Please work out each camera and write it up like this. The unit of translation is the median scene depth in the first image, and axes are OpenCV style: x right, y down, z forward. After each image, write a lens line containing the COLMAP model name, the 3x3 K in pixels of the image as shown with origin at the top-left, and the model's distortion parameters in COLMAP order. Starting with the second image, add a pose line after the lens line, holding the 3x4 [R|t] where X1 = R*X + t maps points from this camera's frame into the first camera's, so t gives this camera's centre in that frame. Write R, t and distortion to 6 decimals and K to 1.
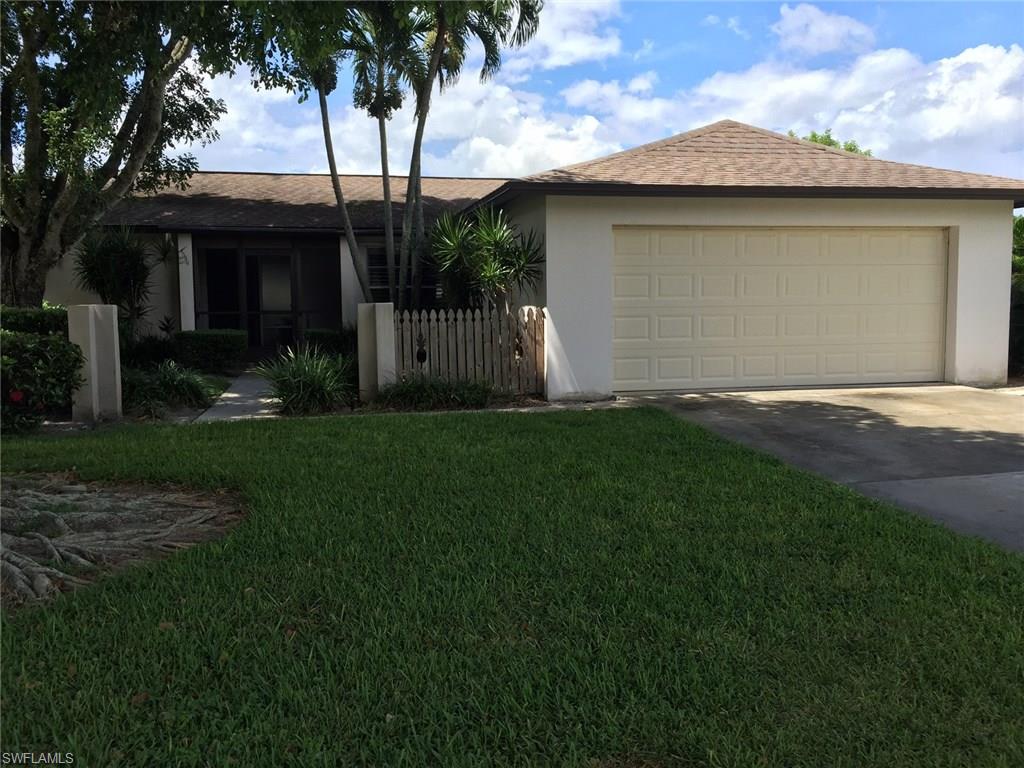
lens RADIAL K [[882.3, 0, 512.2], [0, 882.3, 371.4], [0, 0, 1]] dist [0.070027, -0.089282]
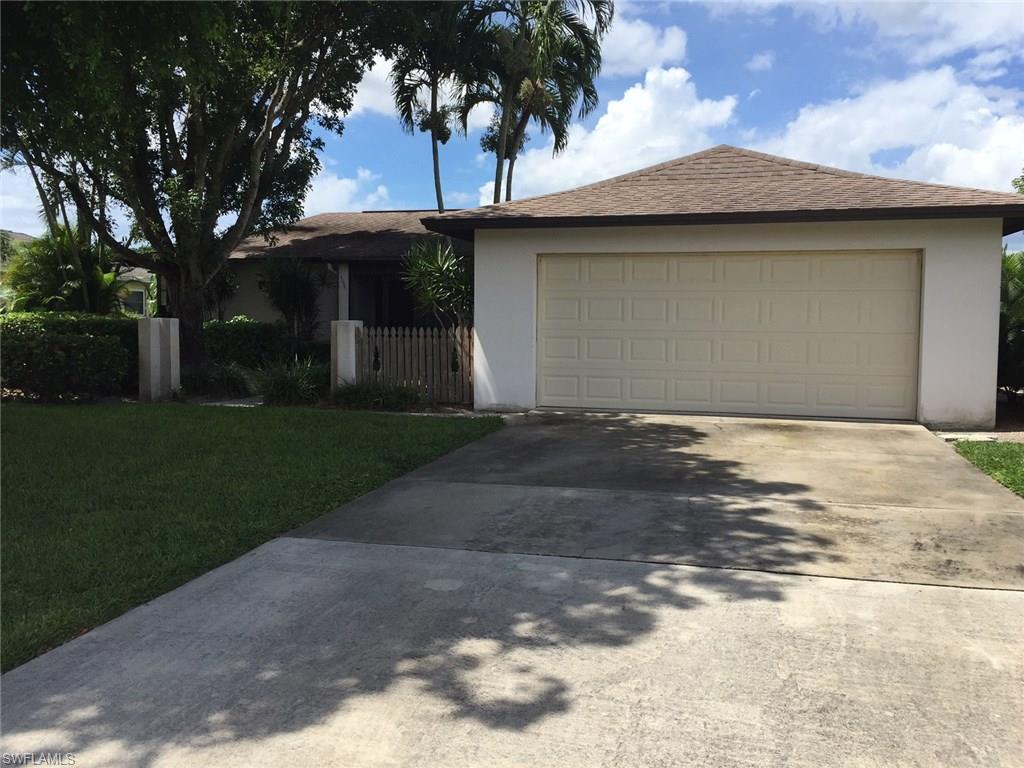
lens RADIAL K [[882.3, 0, 512.2], [0, 882.3, 371.4], [0, 0, 1]] dist [0.070027, -0.089282]
pose [[0.888729, 0.044632, -0.456255, 0.596041], [-0.054624, 0.998469, -0.008727, -0.008551], [0.455167, 0.032678, 0.889806, 0.014074]]
